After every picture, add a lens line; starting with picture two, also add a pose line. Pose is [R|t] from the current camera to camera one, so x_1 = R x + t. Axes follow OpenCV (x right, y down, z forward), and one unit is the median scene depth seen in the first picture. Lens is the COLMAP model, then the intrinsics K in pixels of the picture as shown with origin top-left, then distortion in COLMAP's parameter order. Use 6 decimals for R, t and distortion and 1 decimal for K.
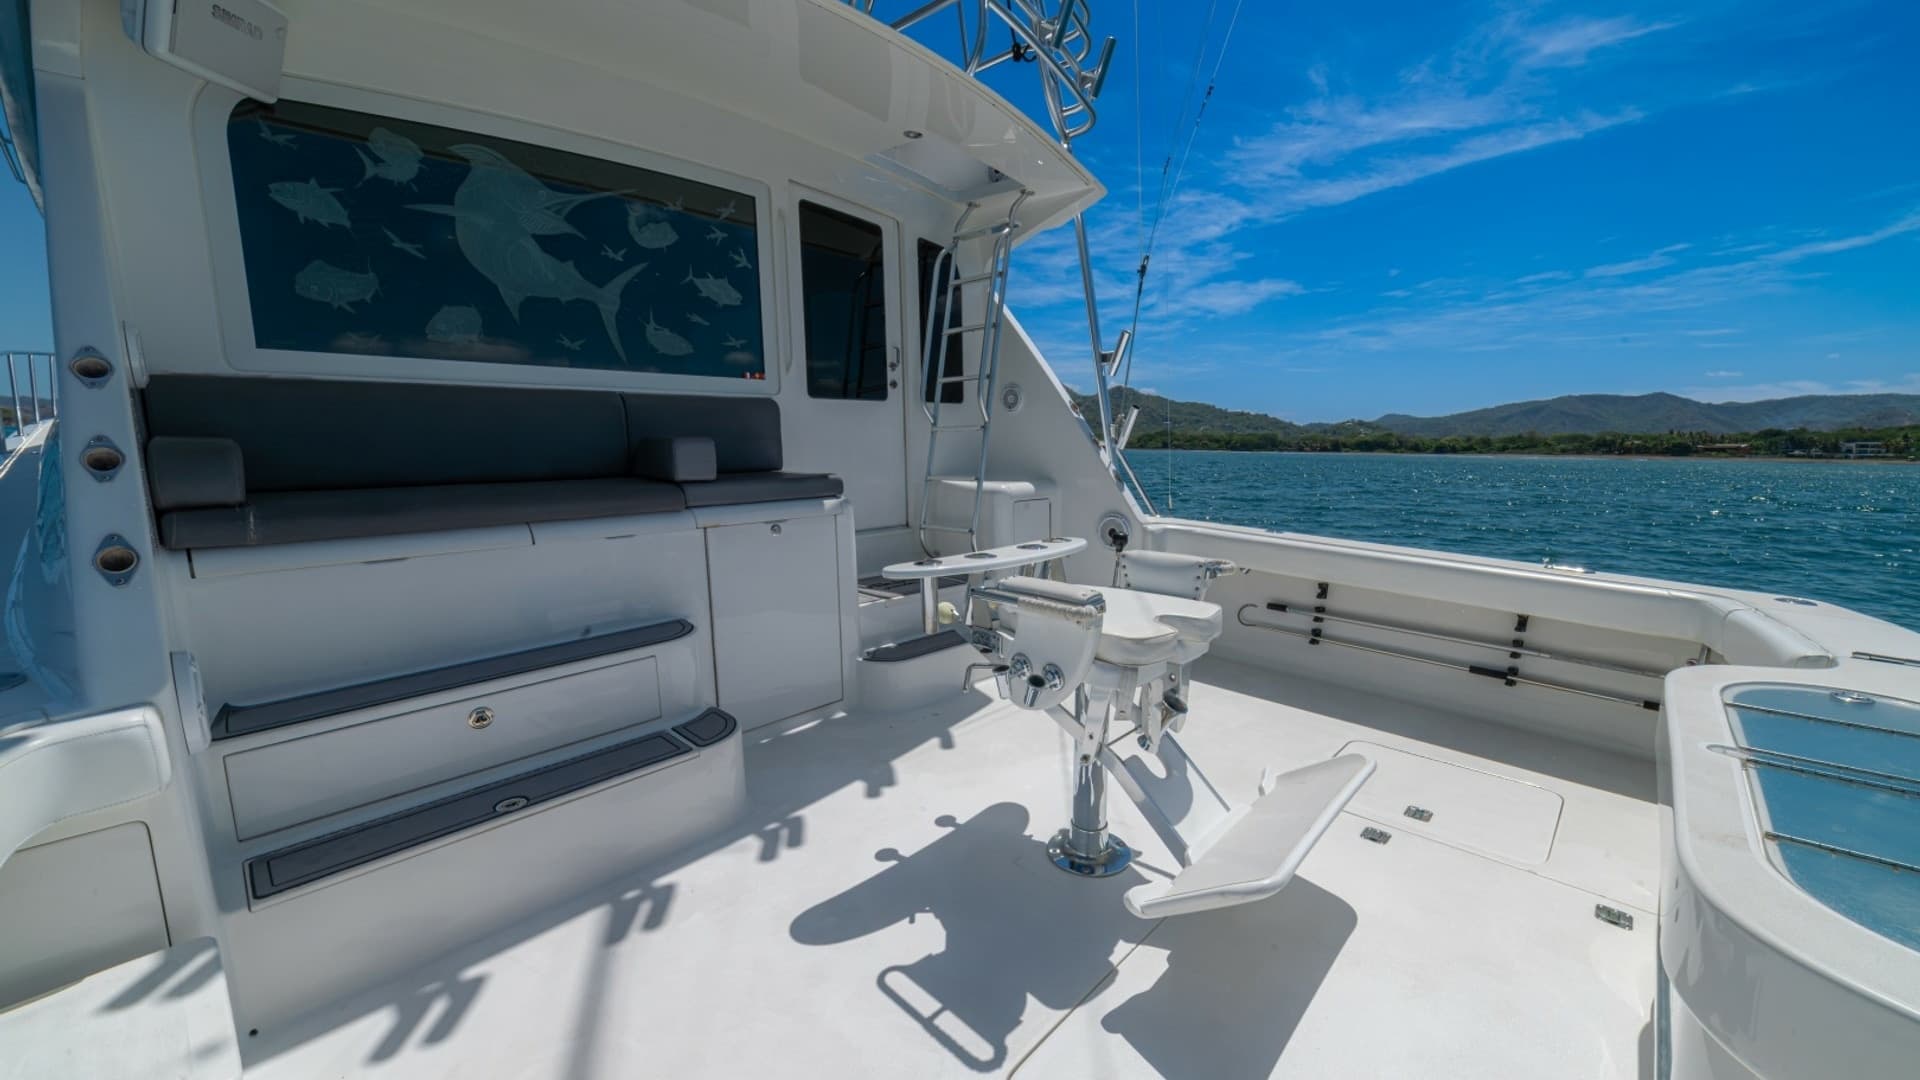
lens RADIAL K [[763.2, 0, 960.0], [0, 763.2, 540.0], [0, 0, 1]] dist [0.012628, -0.000019]
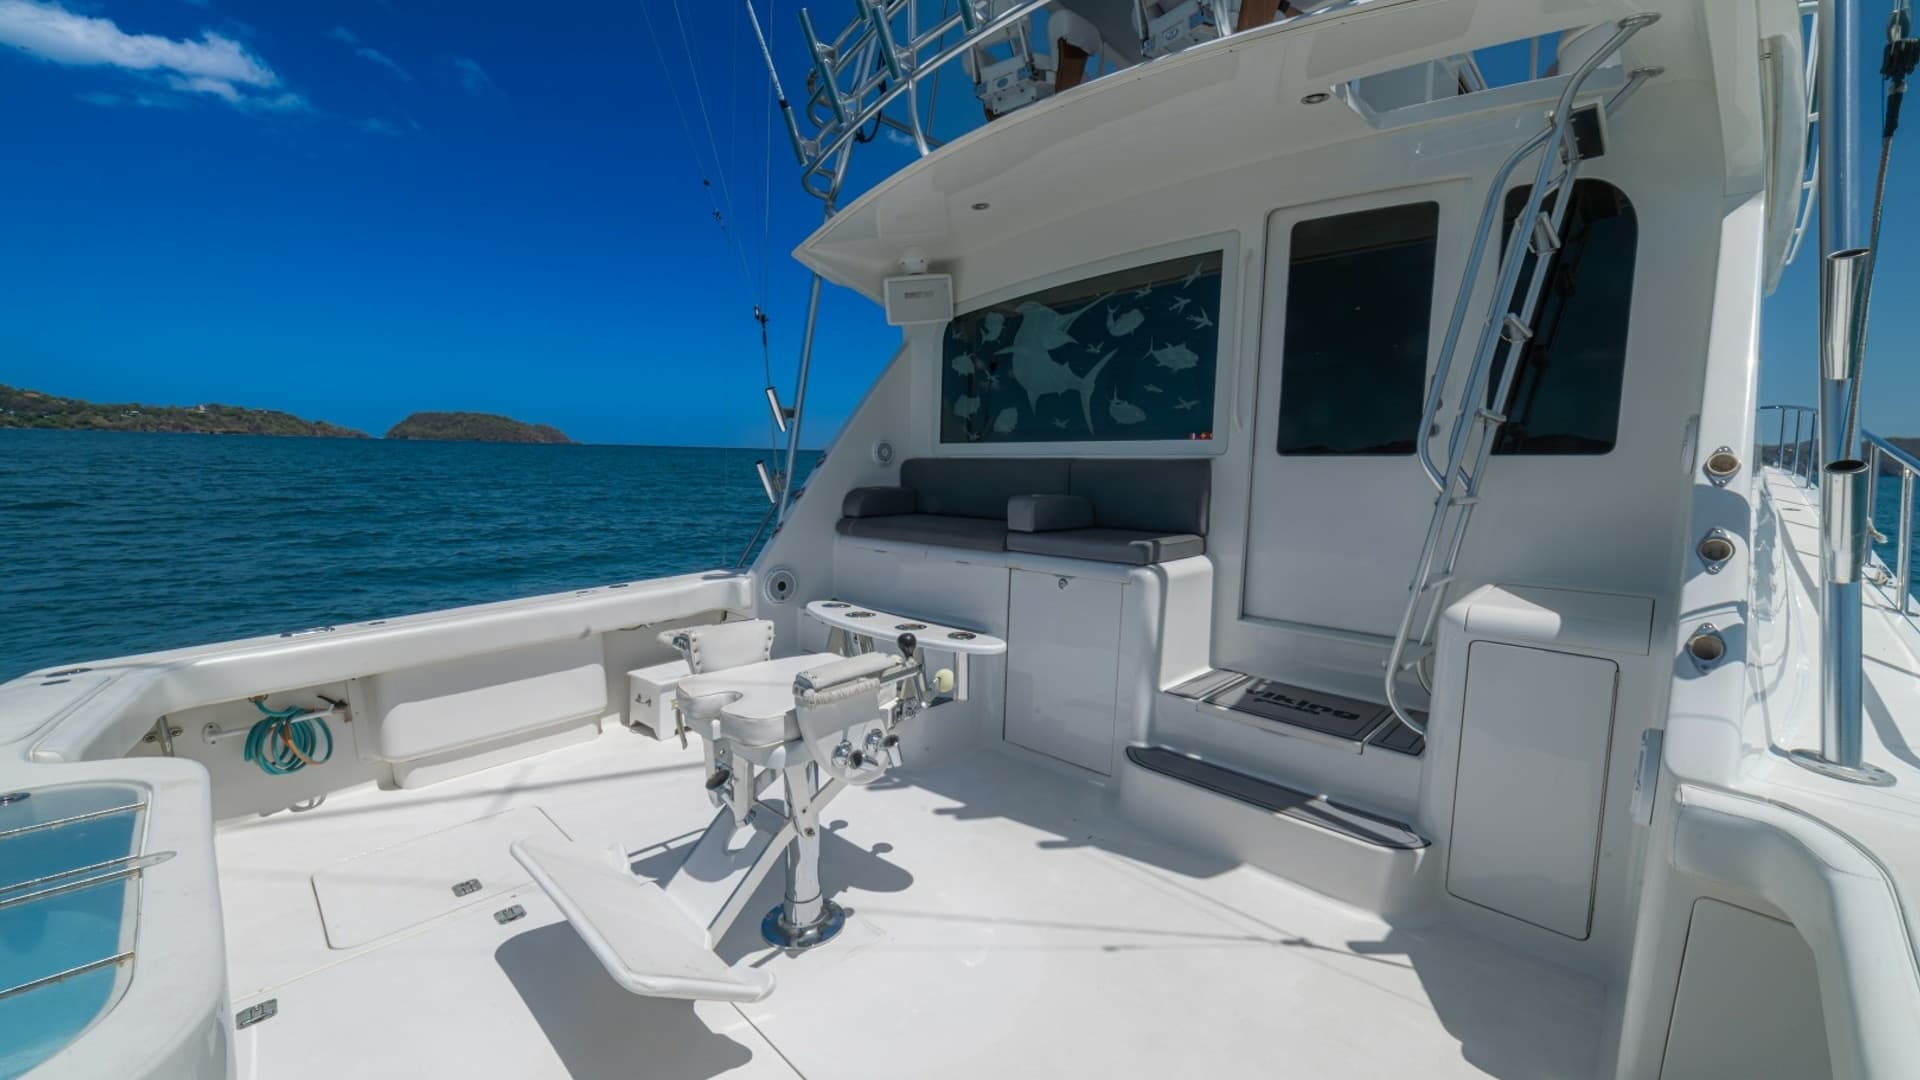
lens RADIAL K [[762.3, 0, 960.0], [0, 762.3, 540.0], [0, 0, 1]] dist [-0.001095, -0.000019]
pose [[-0.037920, 0.122950, -0.991688, 0.809617], [-0.126084, 0.983882, 0.126803, -0.190315], [0.991295, 0.129844, -0.021807, 0.826025]]
